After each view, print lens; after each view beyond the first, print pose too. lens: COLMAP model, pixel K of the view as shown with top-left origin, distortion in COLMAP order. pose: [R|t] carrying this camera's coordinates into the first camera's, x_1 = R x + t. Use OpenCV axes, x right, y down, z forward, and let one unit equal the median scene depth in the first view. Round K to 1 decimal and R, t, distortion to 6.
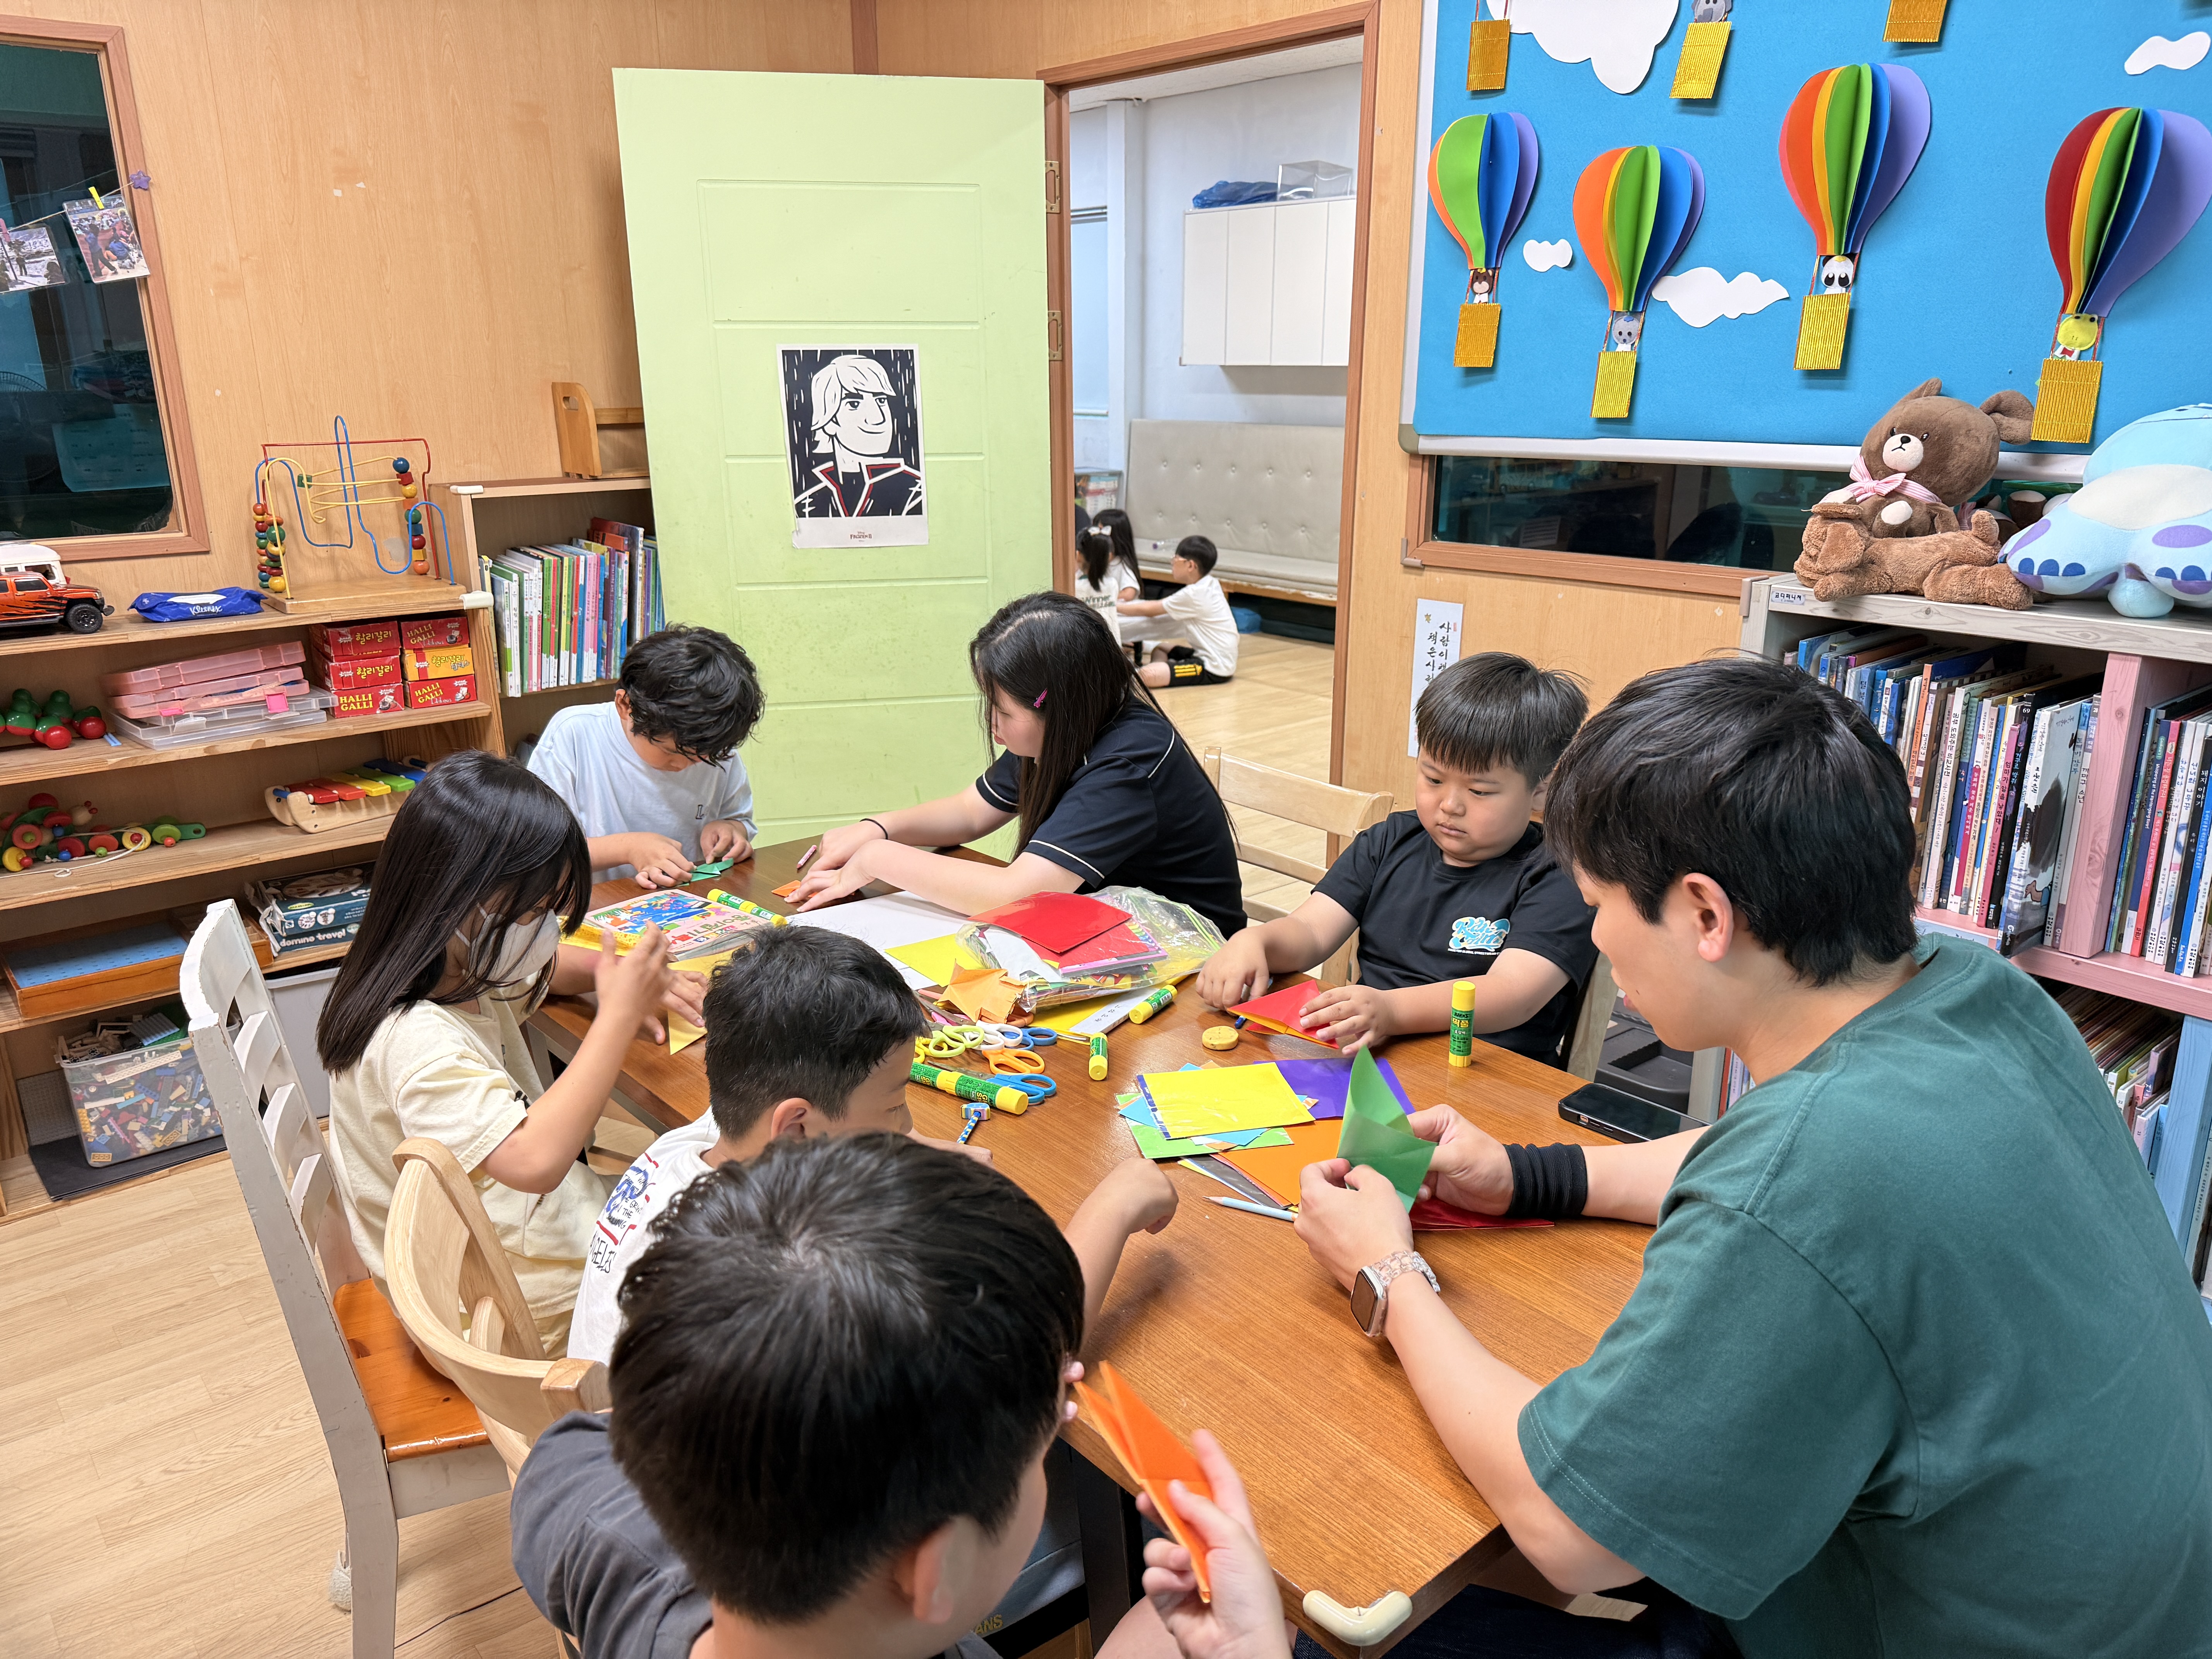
lens RADIAL K [[1586.4, 0, 1110.0], [0, 1586.4, 863.5], [0, 0, 1]] dist [-0.044820, 0.023172]
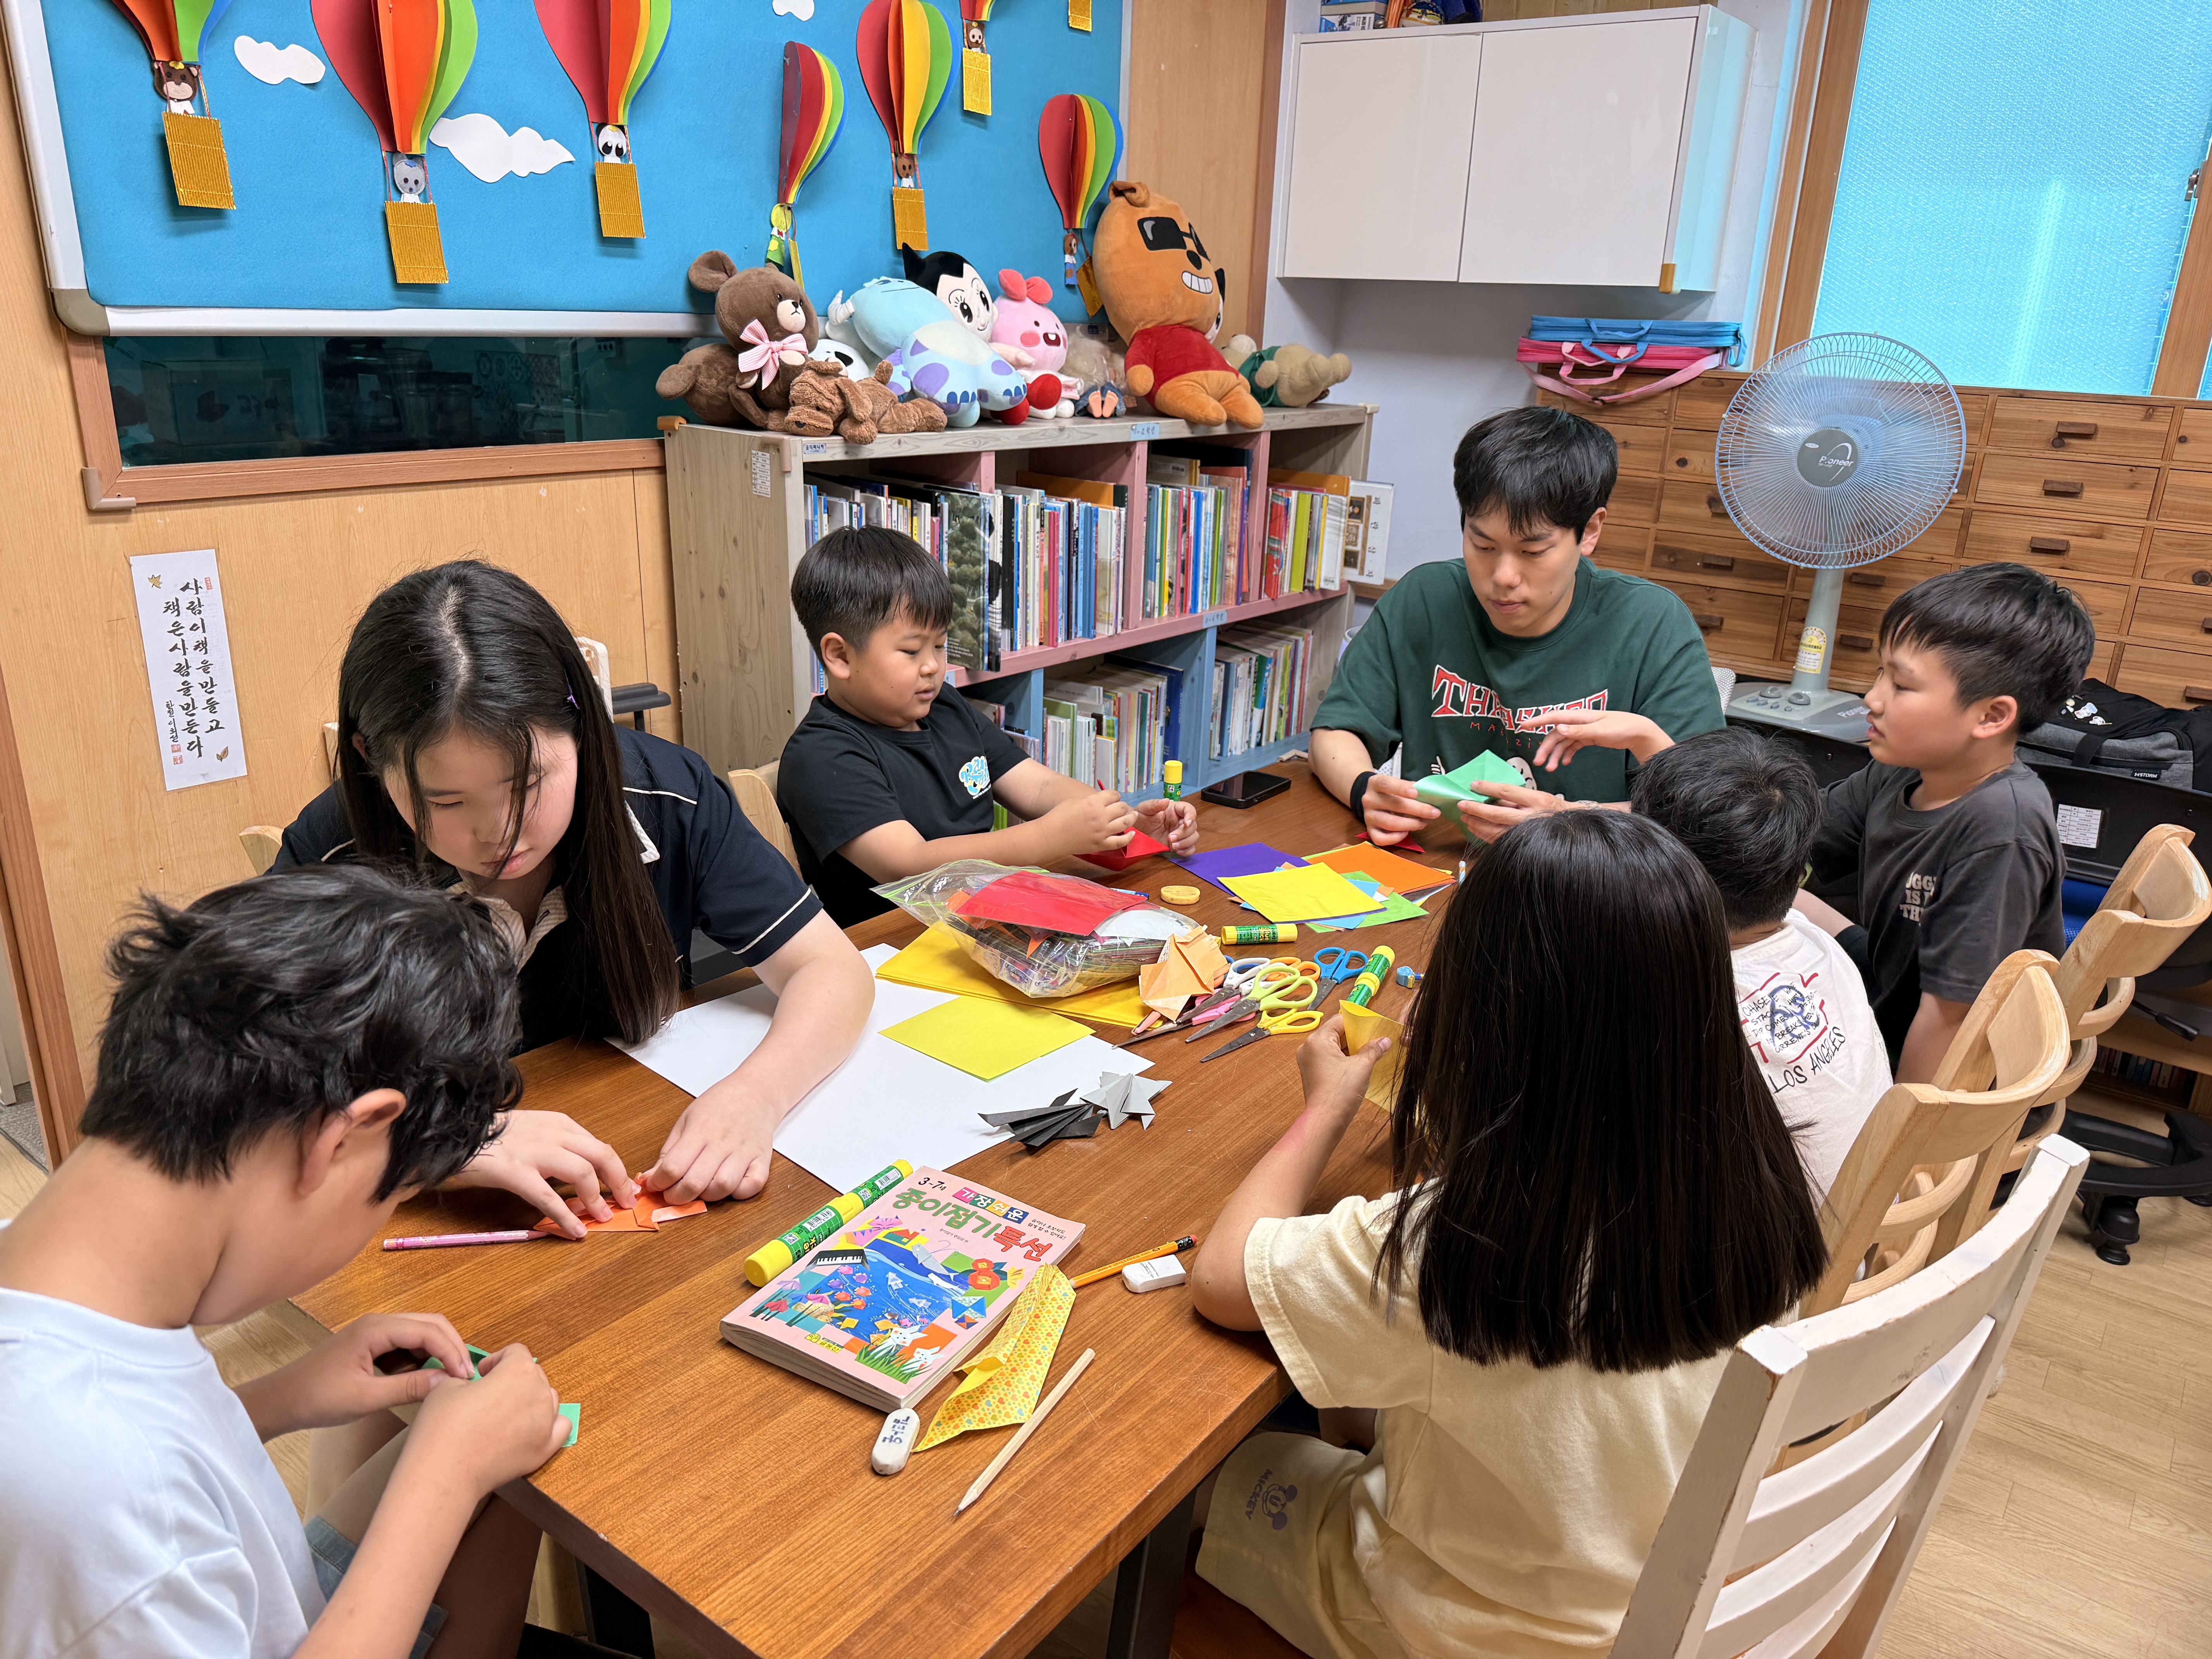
lens RADIAL K [[1586.4, 0, 1110.0], [0, 1586.4, 863.5], [0, 0, 1]] dist [-0.044820, 0.023172]
pose [[-0.200663, -0.335126, 0.920557, -0.631659], [0.246512, 0.892161, 0.378523, -0.232882], [-0.948138, 0.302884, -0.096411, 0.825375]]
